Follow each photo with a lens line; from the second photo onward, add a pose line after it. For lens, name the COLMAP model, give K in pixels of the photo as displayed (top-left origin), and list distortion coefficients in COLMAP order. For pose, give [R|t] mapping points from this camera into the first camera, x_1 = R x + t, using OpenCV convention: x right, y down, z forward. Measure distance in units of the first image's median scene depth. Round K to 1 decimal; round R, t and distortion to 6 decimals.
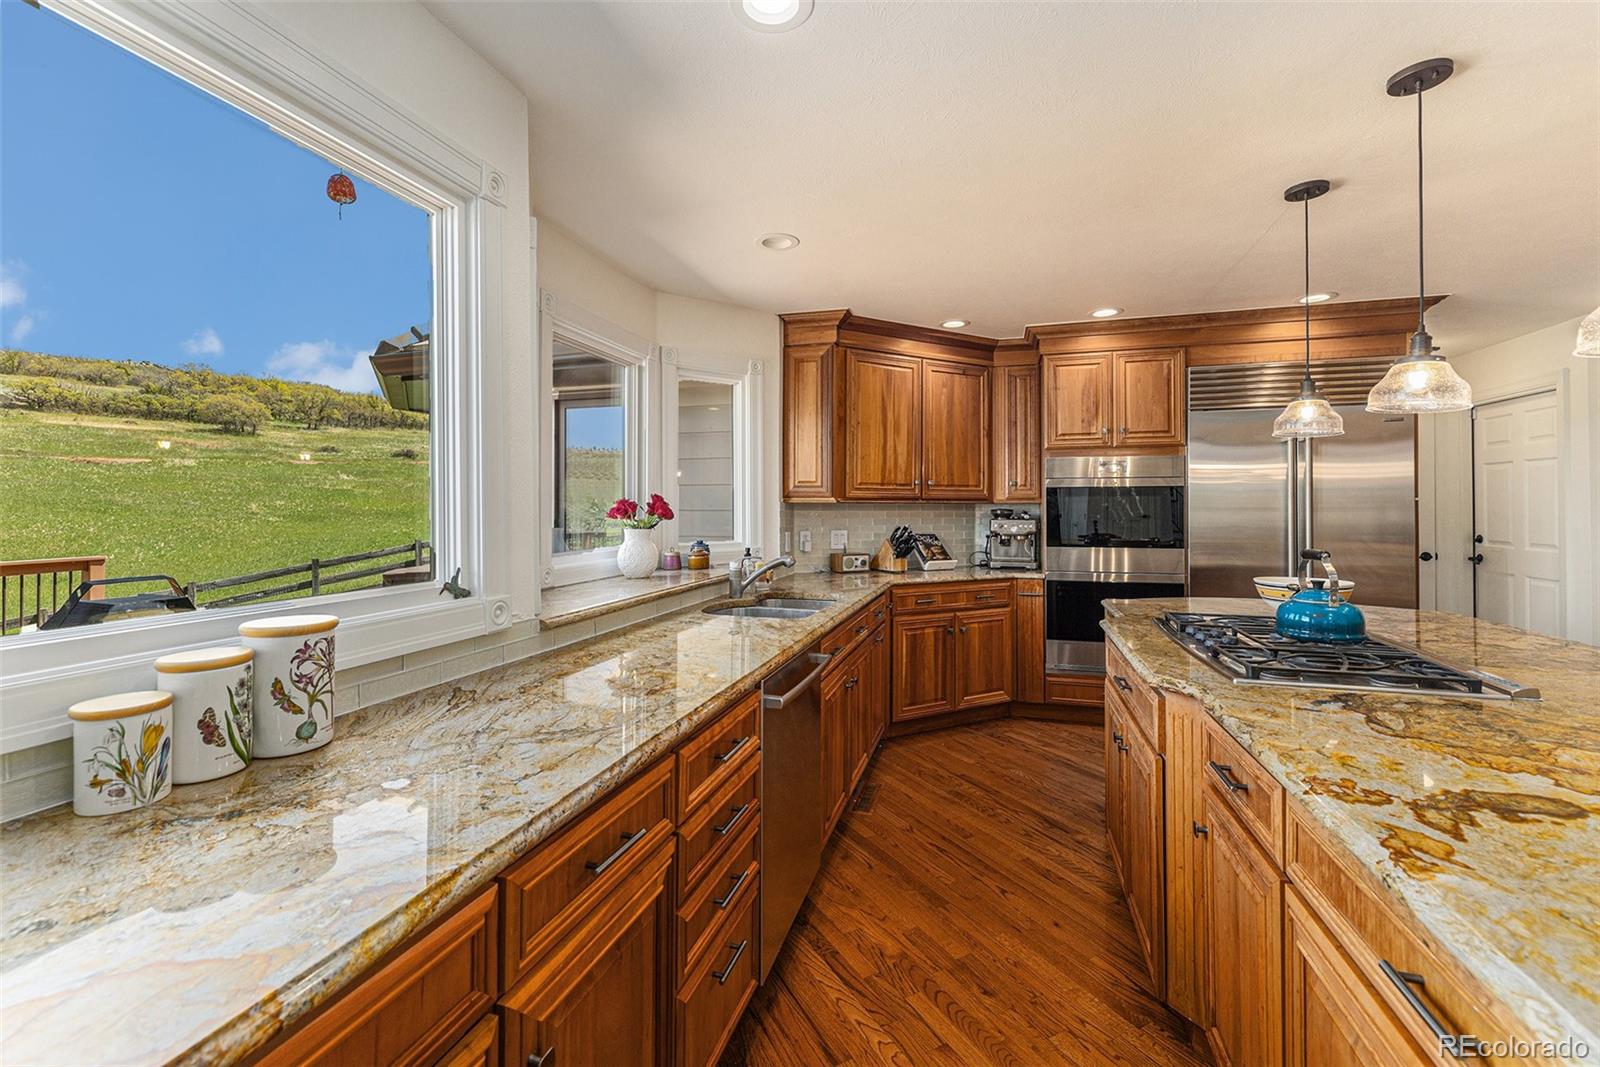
lens RADIAL K [[687.6, 0, 798.1], [0, 687.6, 496.4], [0, 0, 1]] dist [0.002839, 0.000352]
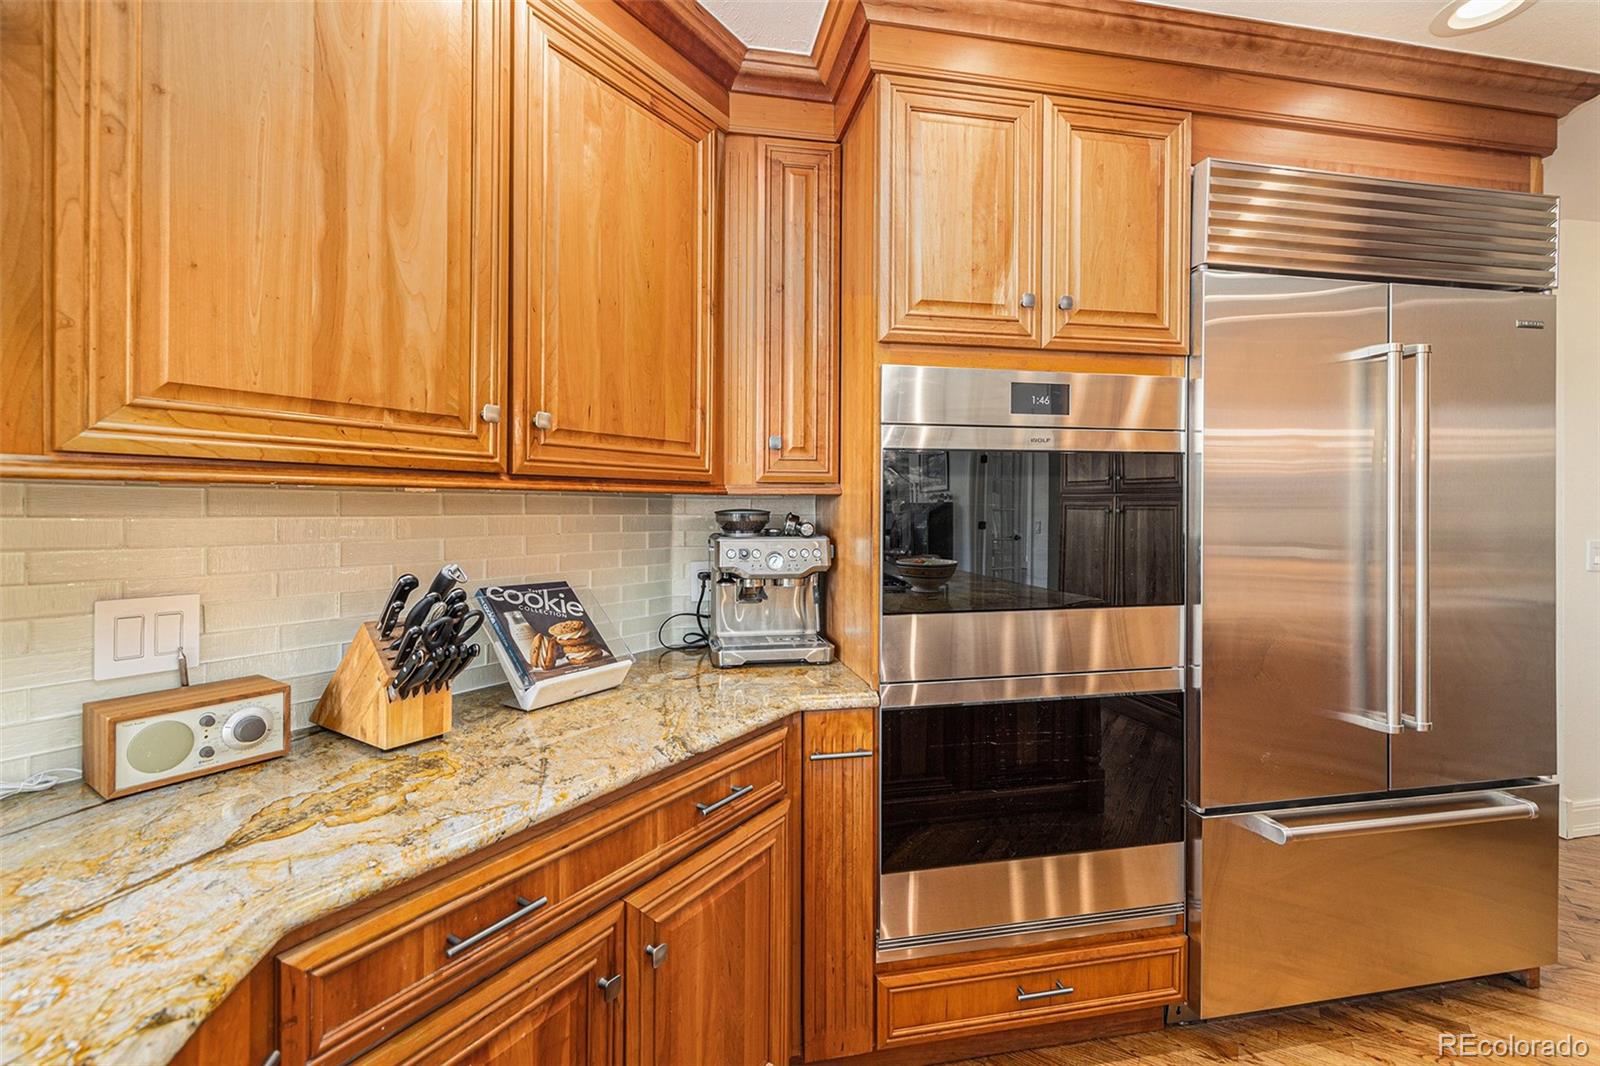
lens RADIAL K [[687.6, 0, 791.8], [0, 687.6, 505.1], [0, 0, 1]] dist [0.002839, 0.000352]
pose [[0.891158, 0.002134, 0.453688, 0.156044], [-0.006890, 0.999937, 0.008830, 0.013374], [-0.453641, -0.010995, 0.891117, 0.698153]]
